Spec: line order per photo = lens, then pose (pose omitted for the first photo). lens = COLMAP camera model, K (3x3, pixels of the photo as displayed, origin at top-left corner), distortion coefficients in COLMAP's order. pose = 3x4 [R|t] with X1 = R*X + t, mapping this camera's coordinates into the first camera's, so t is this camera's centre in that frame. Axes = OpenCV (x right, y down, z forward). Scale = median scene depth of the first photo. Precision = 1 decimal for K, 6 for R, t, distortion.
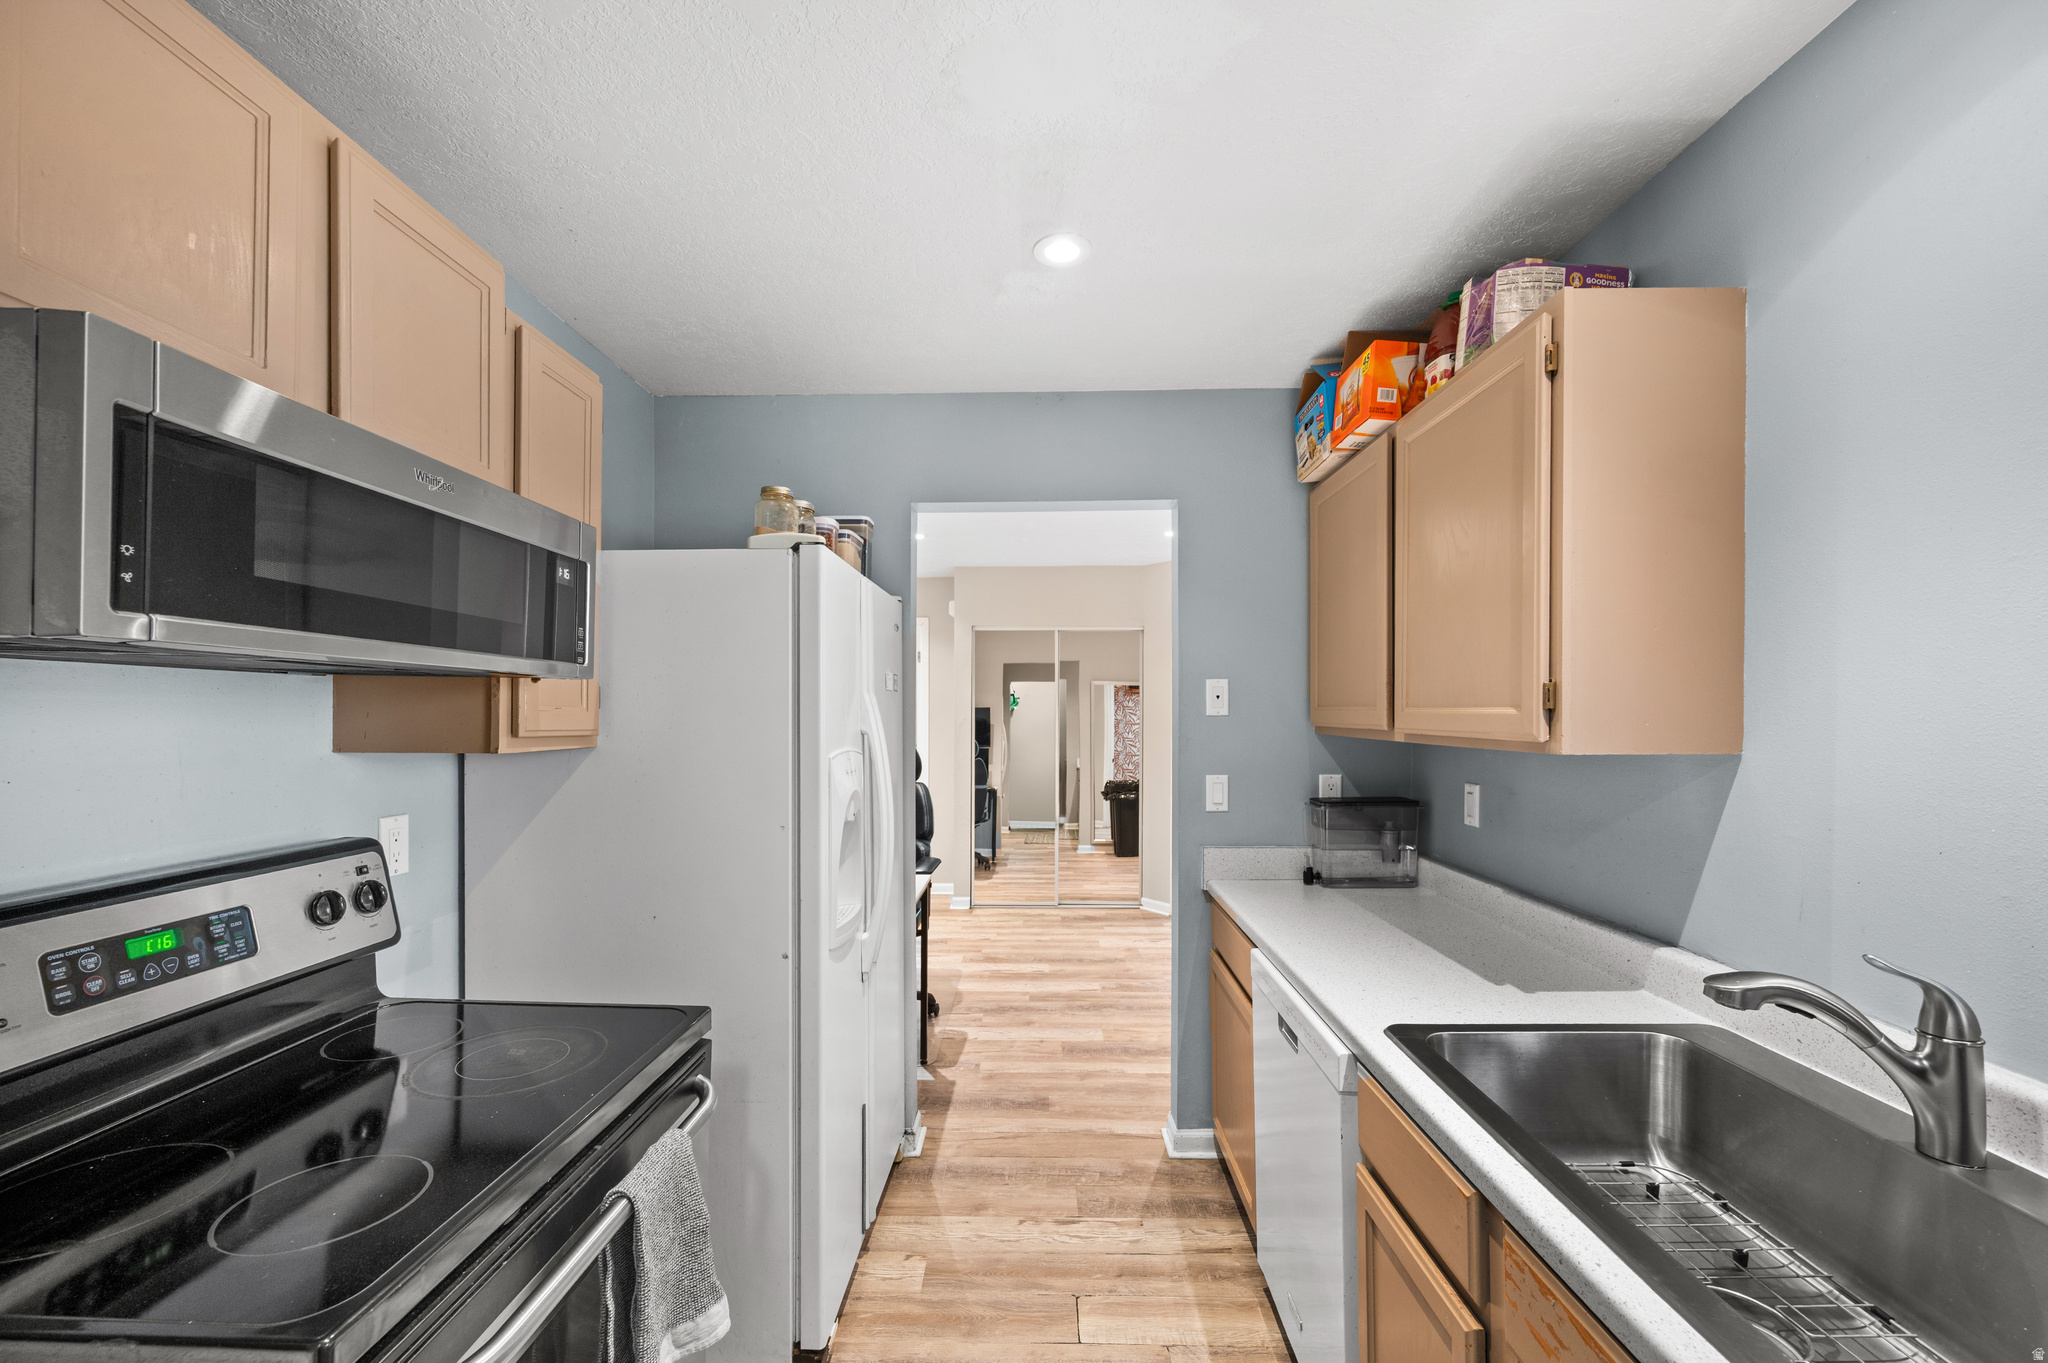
lens RADIAL K [[824.9, 0, 1033.6], [0, 824.9, 696.4], [0, 0, 1]] dist [0.001953, -0.000940]
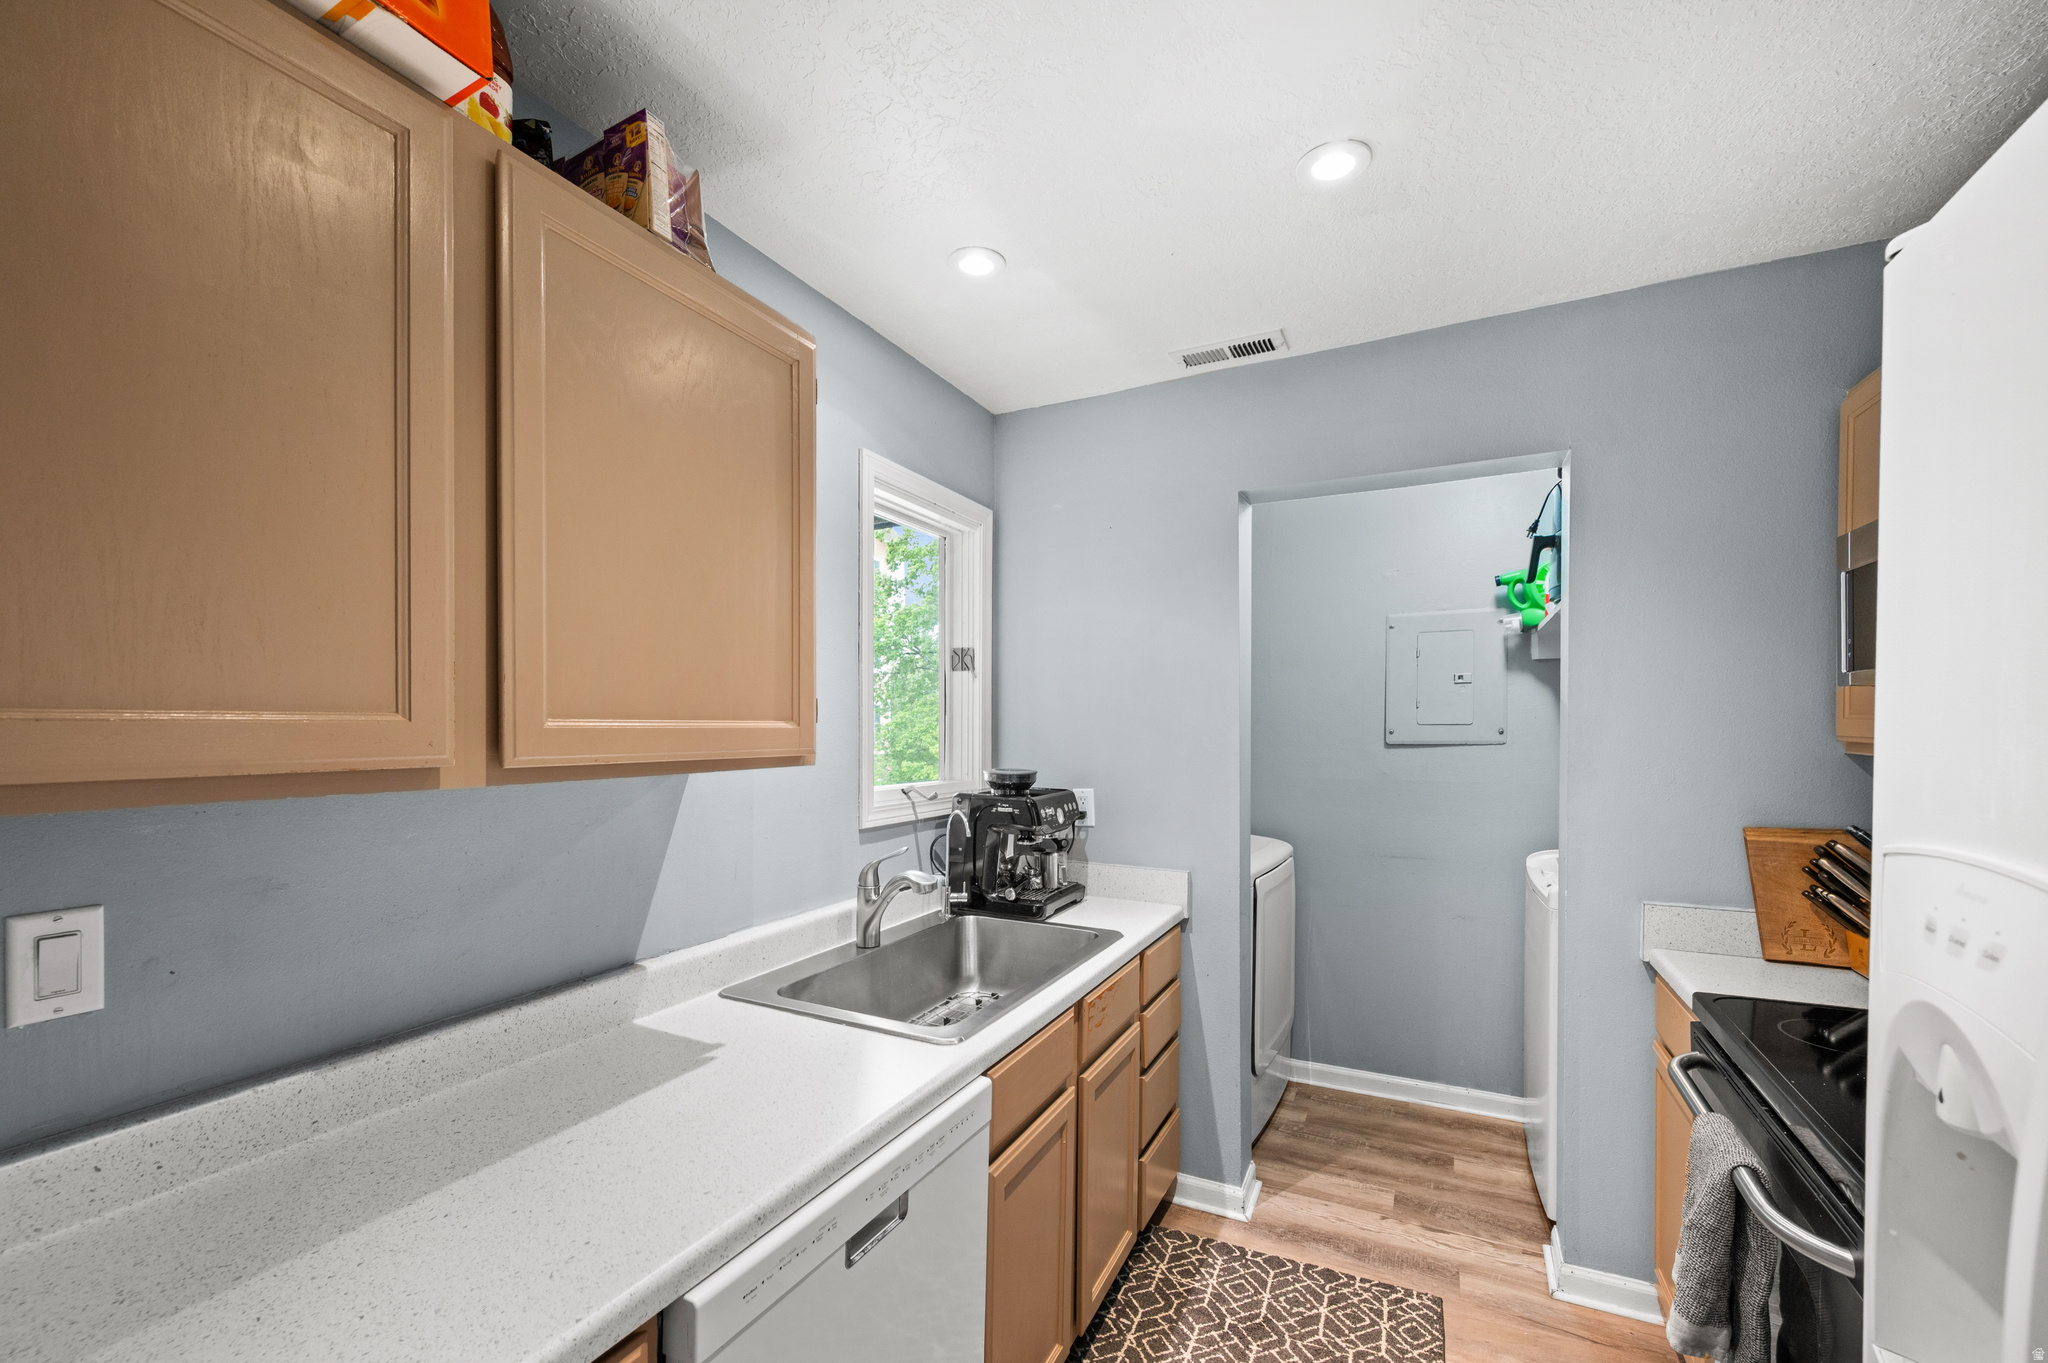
lens RADIAL K [[824.9, 0, 1010.8], [0, 824.9, 742.2], [0, 0, 1]] dist [0.001953, -0.000940]
pose [[-0.890804, -0.012985, 0.454203, -0.023238], [-0.008538, 0.999893, 0.011841, 0.007433], [-0.454308, 0.006670, -0.890820, 0.529249]]
